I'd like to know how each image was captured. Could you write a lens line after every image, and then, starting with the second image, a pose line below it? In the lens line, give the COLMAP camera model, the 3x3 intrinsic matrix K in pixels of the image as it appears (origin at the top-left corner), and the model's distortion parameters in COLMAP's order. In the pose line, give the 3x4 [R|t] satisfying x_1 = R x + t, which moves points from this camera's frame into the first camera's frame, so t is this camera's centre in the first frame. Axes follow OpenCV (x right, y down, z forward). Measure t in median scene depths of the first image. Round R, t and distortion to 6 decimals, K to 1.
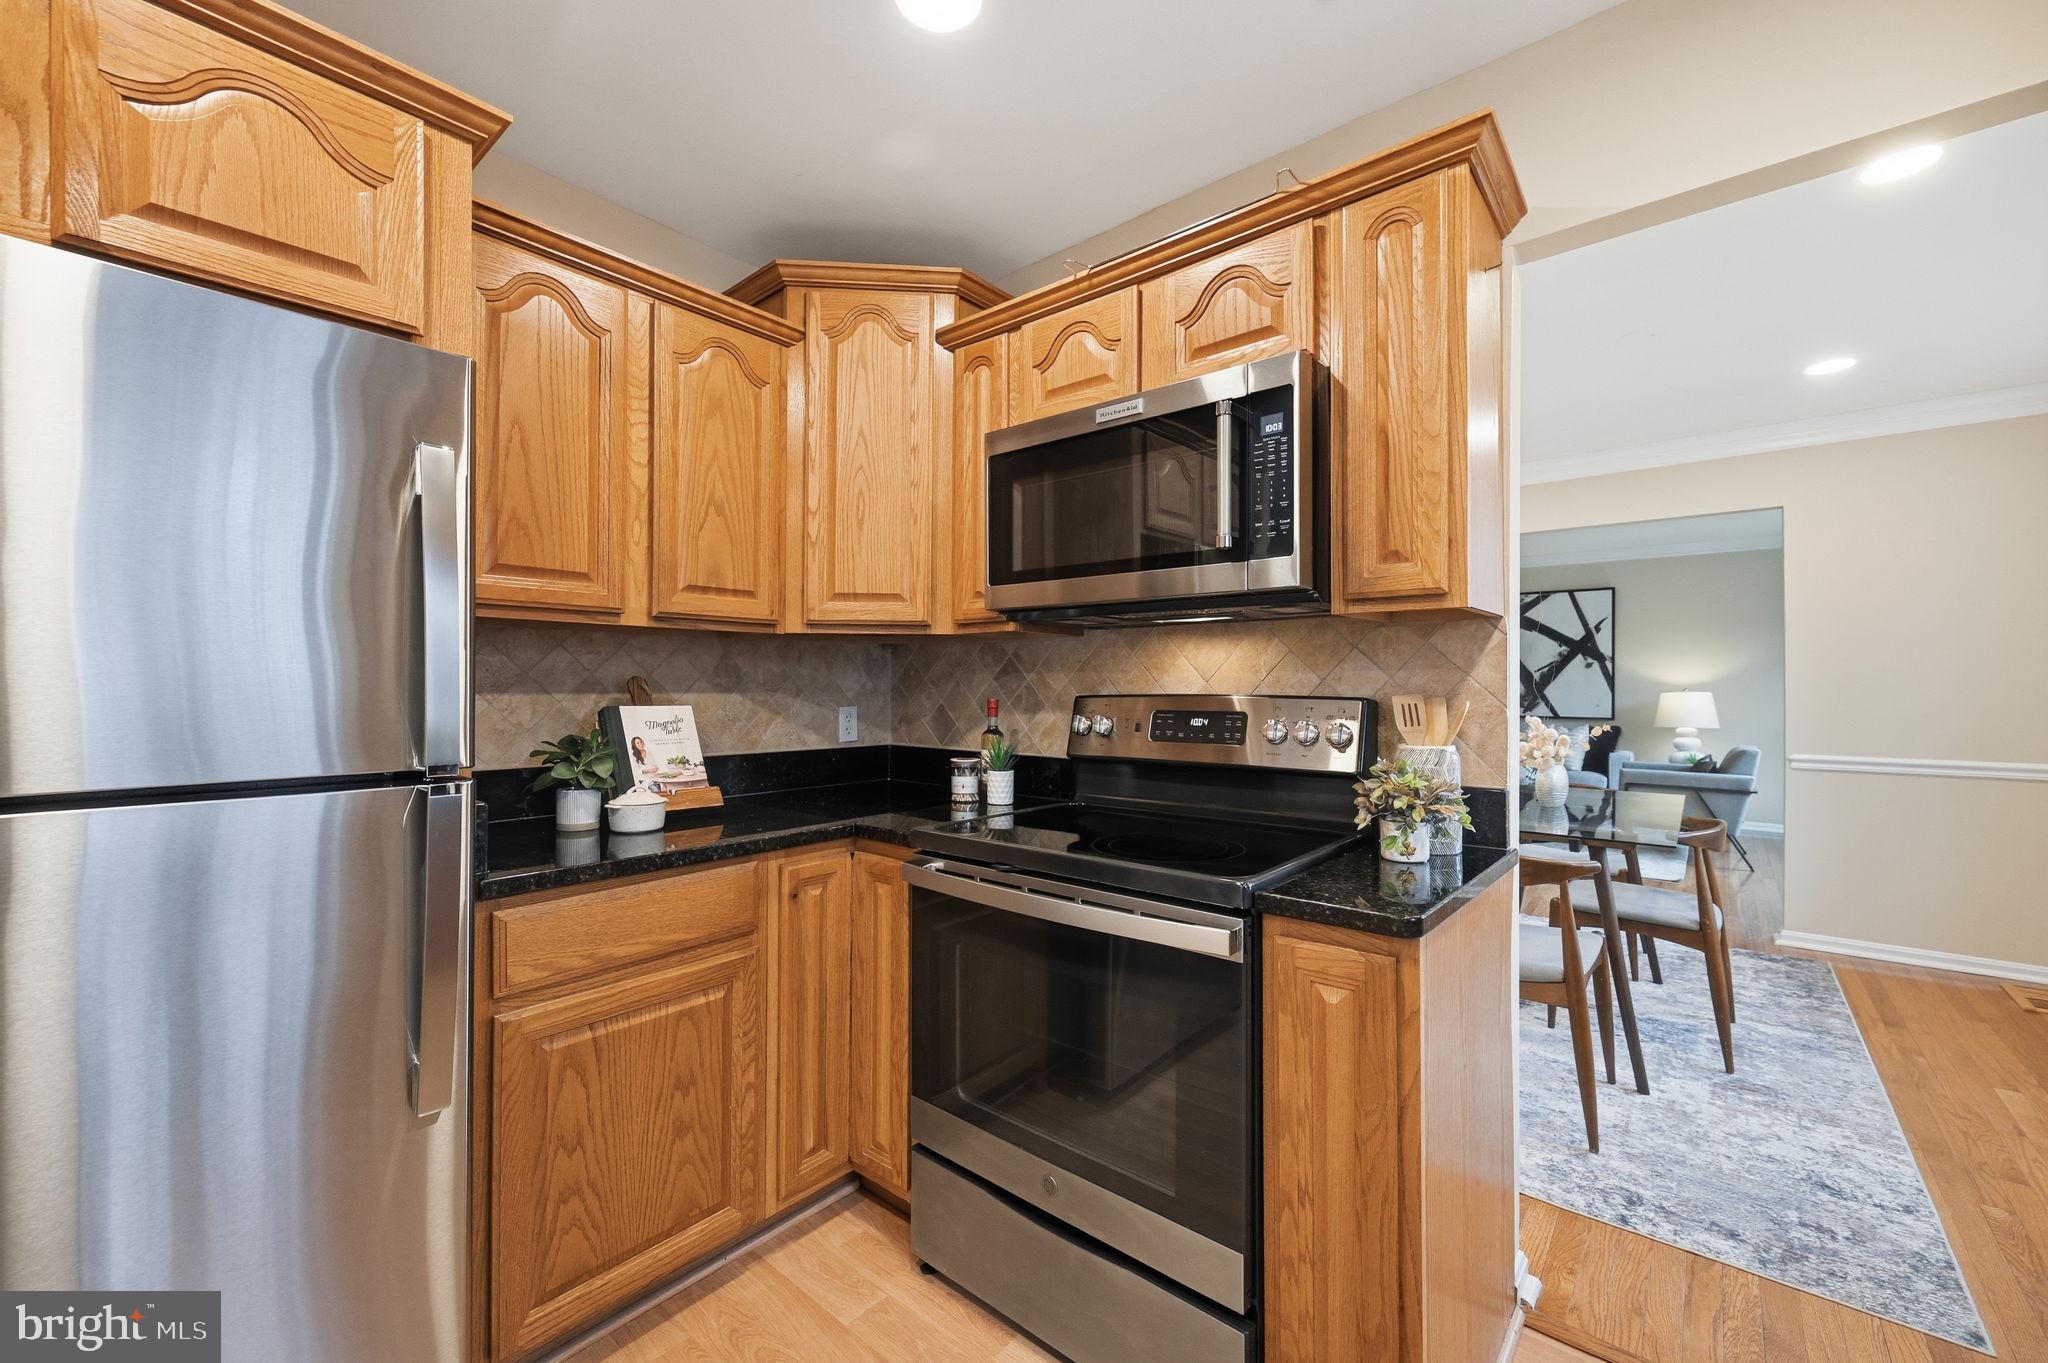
lens RADIAL K [[823.2, 0, 1030.3], [0, 823.2, 680.4], [0, 0, 1]] dist [-0.003973, 0.001290]
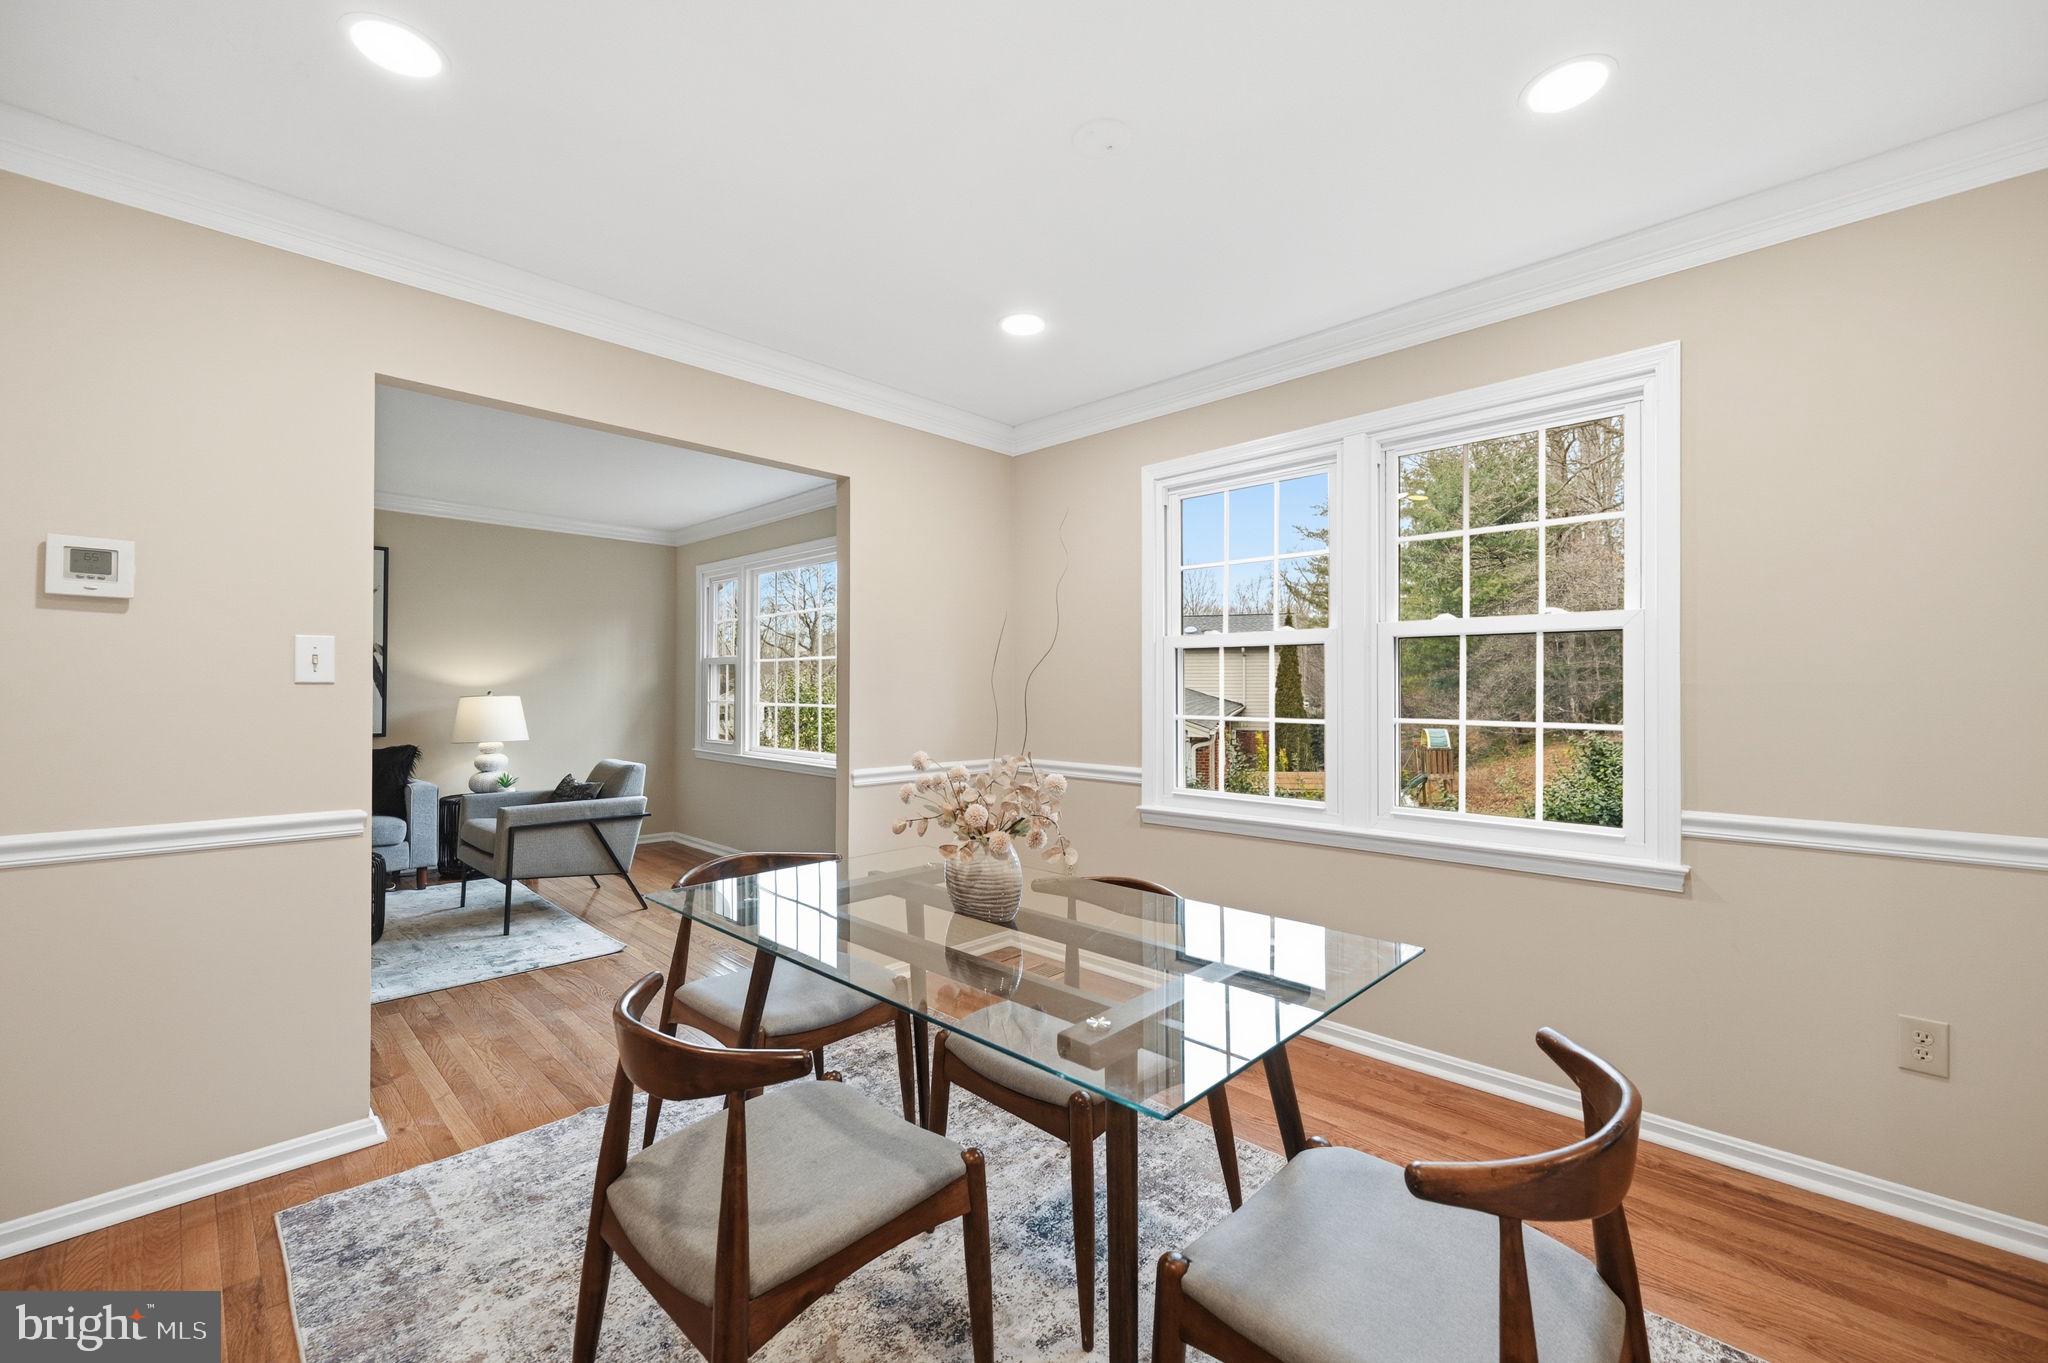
lens RADIAL K [[823.2, 0, 1026.8], [0, 823.2, 682.4], [0, 0, 1]] dist [-0.003973, 0.001290]
pose [[0.072932, 0.009928, 0.997287, 0.054320], [-0.011326, 0.999894, -0.009126, 0.002337], [-0.997273, -0.010630, 0.073037, 0.442233]]
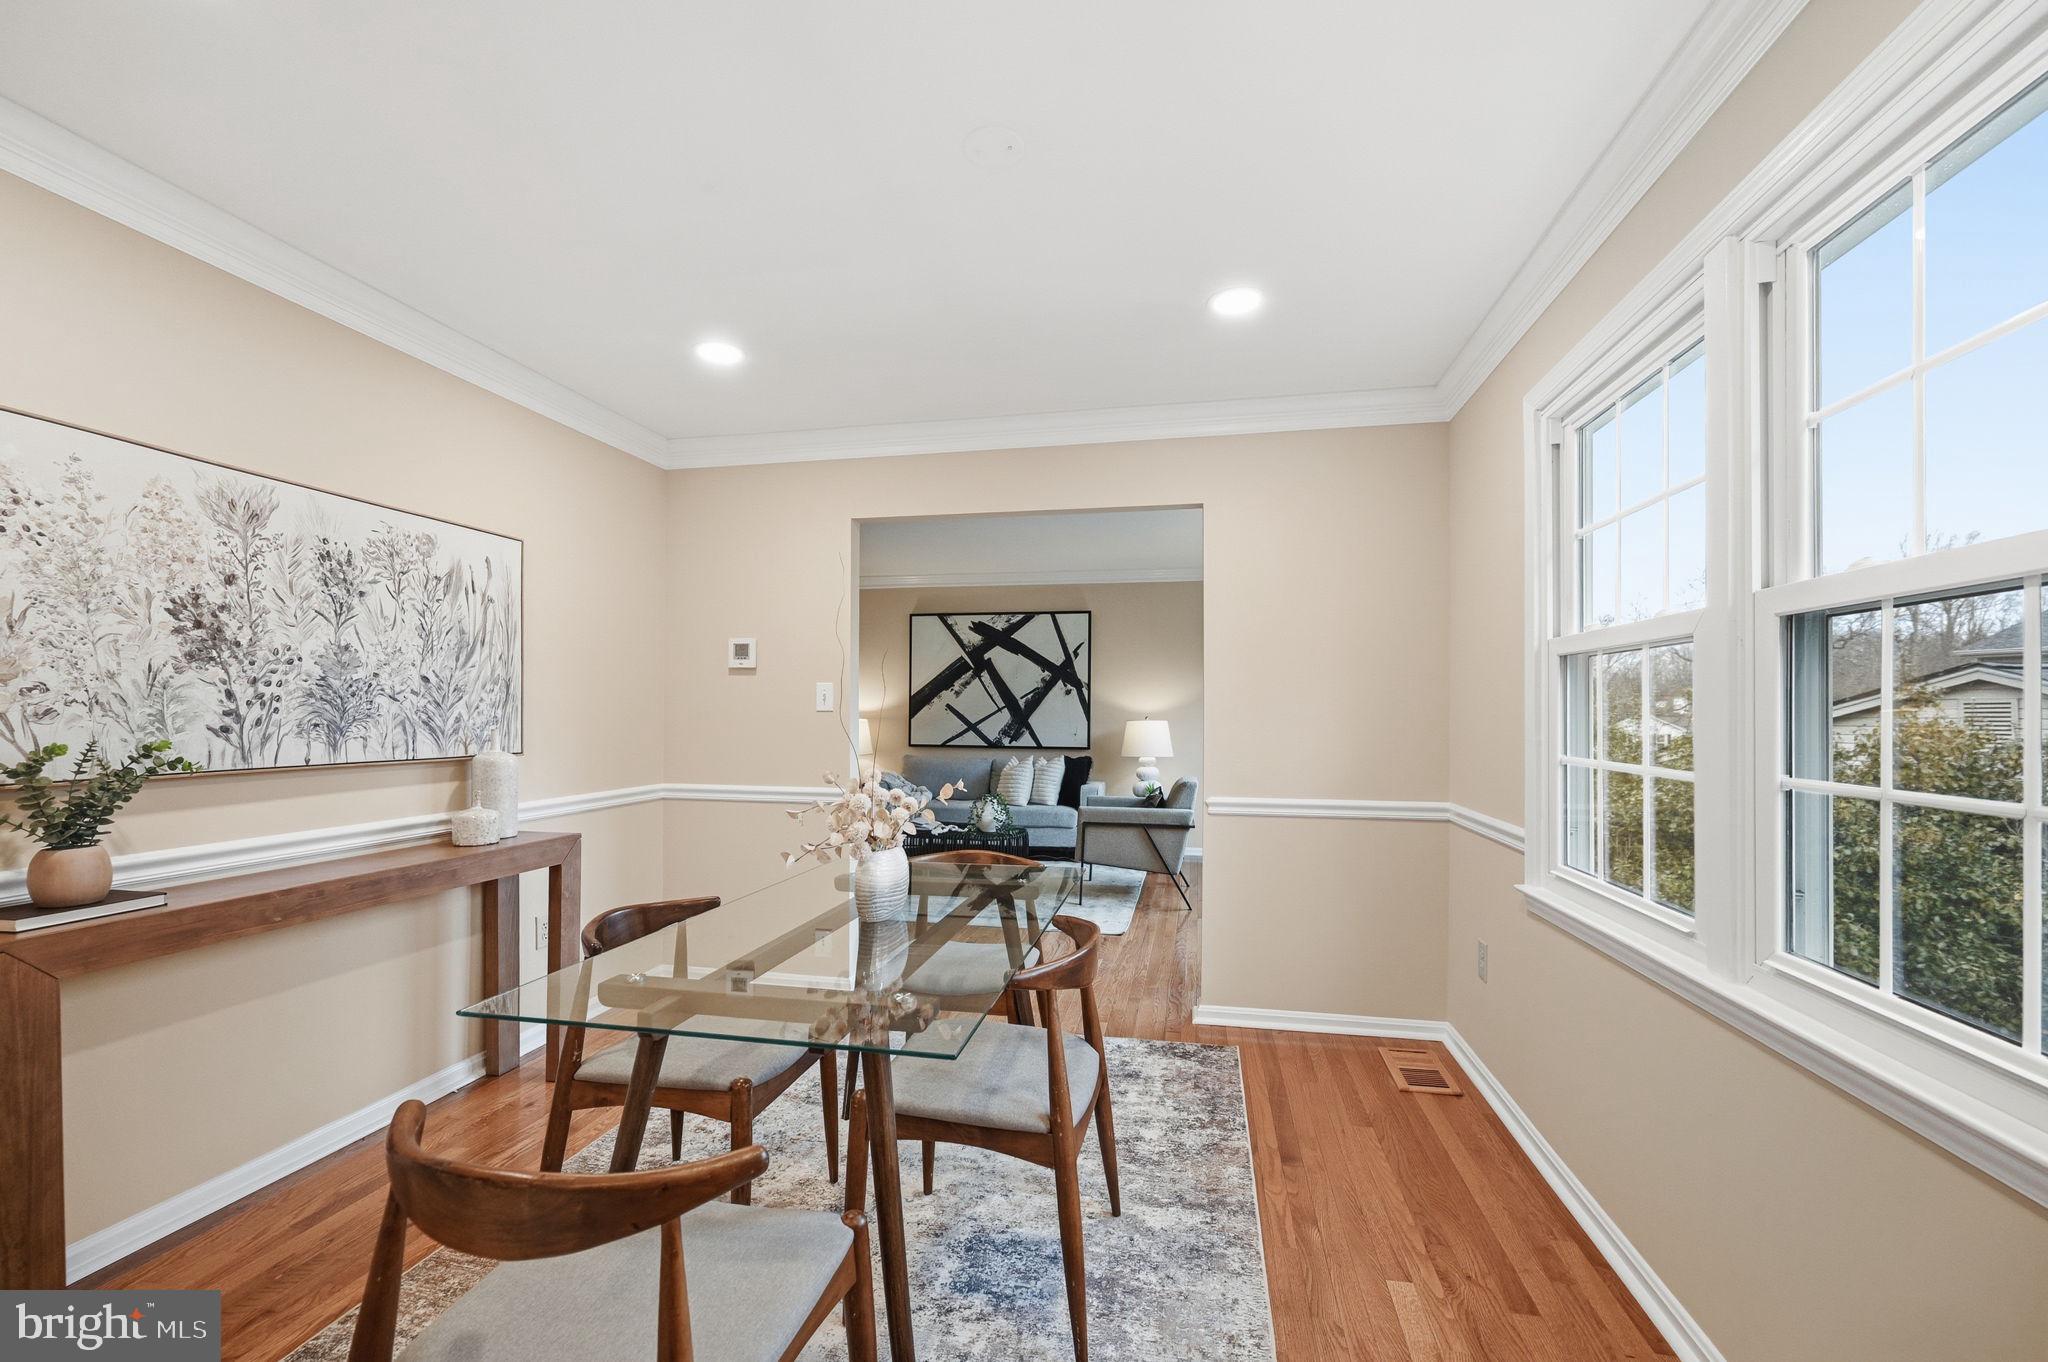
lens RADIAL K [[823.2, 0, 1046.6], [0, 823.2, 709.2], [0, 0, 1]] dist [-0.003973, 0.001290]
pose [[0.874190, 0.004438, 0.485563, 0.219244], [-0.006566, 0.999975, 0.002682, -0.001164], [-0.485539, -0.005532, 0.874197, 0.202189]]
